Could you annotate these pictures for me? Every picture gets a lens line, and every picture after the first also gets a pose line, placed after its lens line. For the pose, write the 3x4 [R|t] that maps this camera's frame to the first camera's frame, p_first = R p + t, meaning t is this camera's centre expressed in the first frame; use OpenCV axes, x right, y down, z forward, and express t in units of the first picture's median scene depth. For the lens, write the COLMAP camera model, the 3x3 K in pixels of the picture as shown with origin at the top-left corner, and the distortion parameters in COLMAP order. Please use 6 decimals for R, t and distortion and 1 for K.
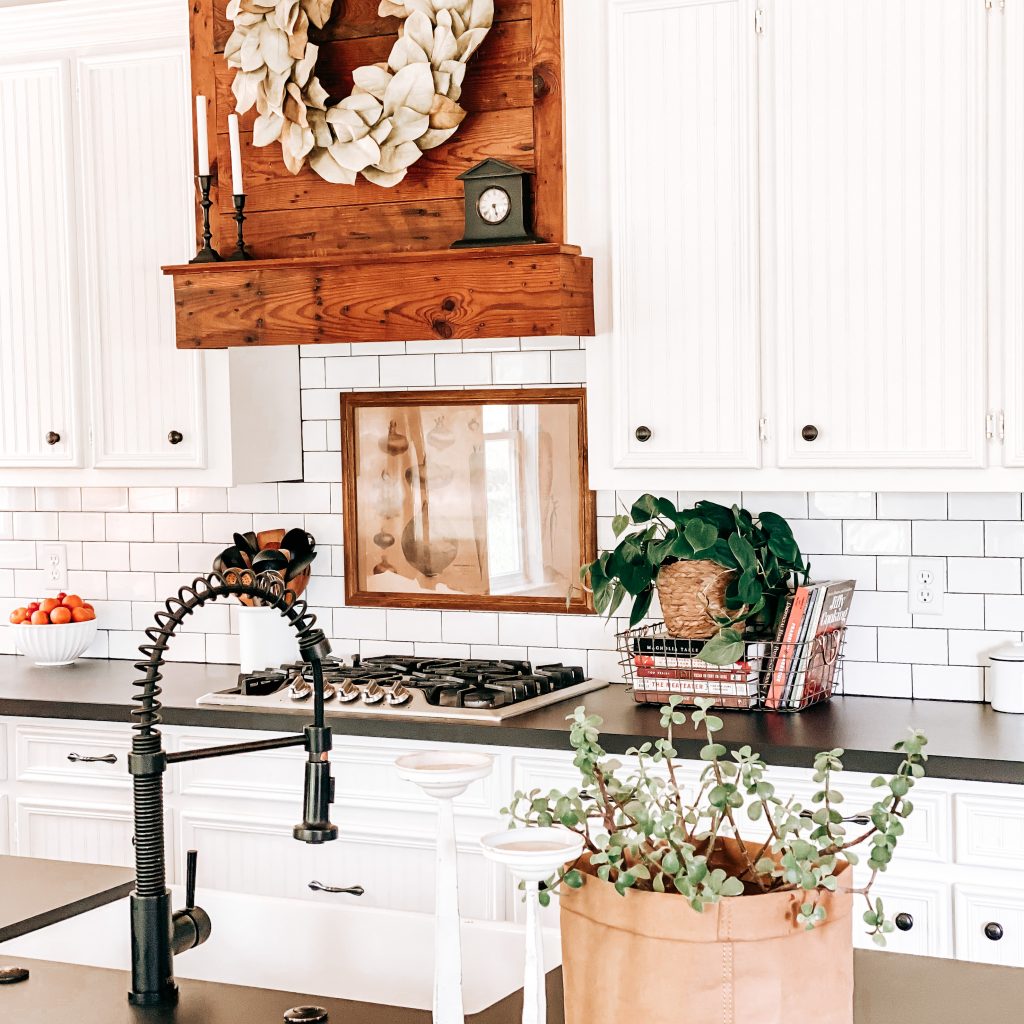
lens RADIAL K [[2056.0, 0, 509.4], [0, 2056.0, 505.4], [0, 0, 1]] dist [0.110641, 0.000000]
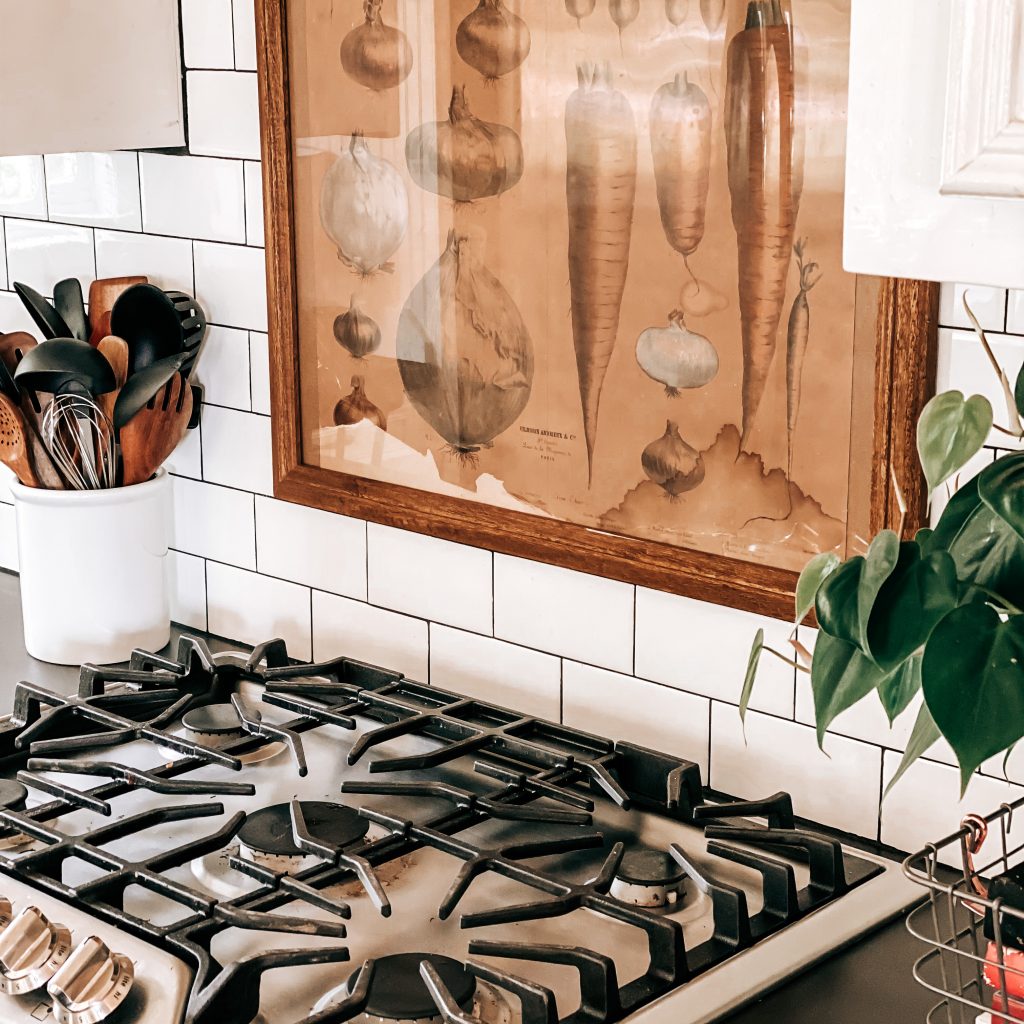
lens RADIAL K [[2056.0, 0, 507.0], [0, 2056.0, 511.9], [0, 0, 1]] dist [0.110641, 0.000000]
pose [[0.959552, 0.076167, -0.271031, 0.068251], [-0.017206, 0.976773, 0.213584, -0.031964], [0.281004, -0.200282, 0.938576, 0.725836]]
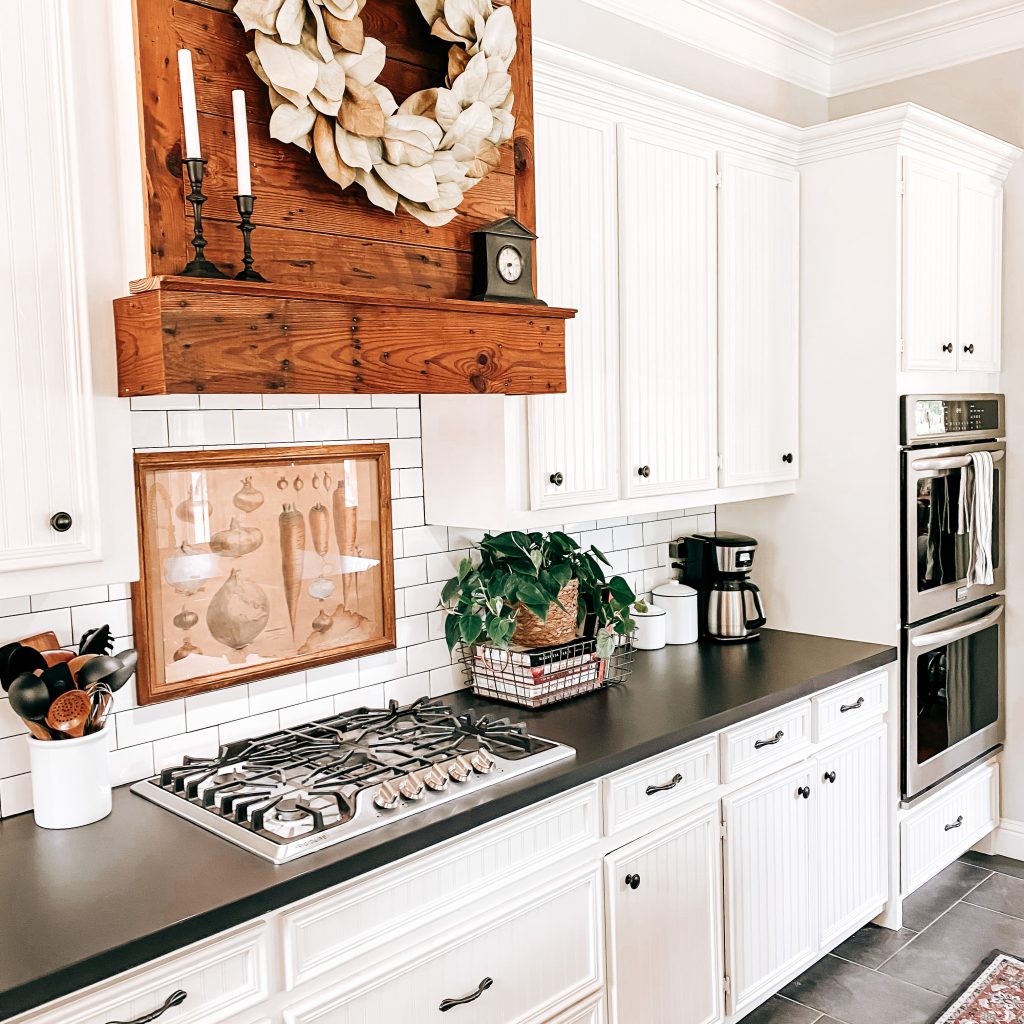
lens RADIAL K [[1054.2, 0, 507.2], [0, 1054.2, 517.0], [0, 0, 1]] dist [0.004352, 0.000000]
pose [[0.303481, -0.075822, 0.949816, -0.483463], [0.067489, 0.996036, 0.057948, -0.047766], [-0.950444, 0.046516, 0.307395, 0.792146]]
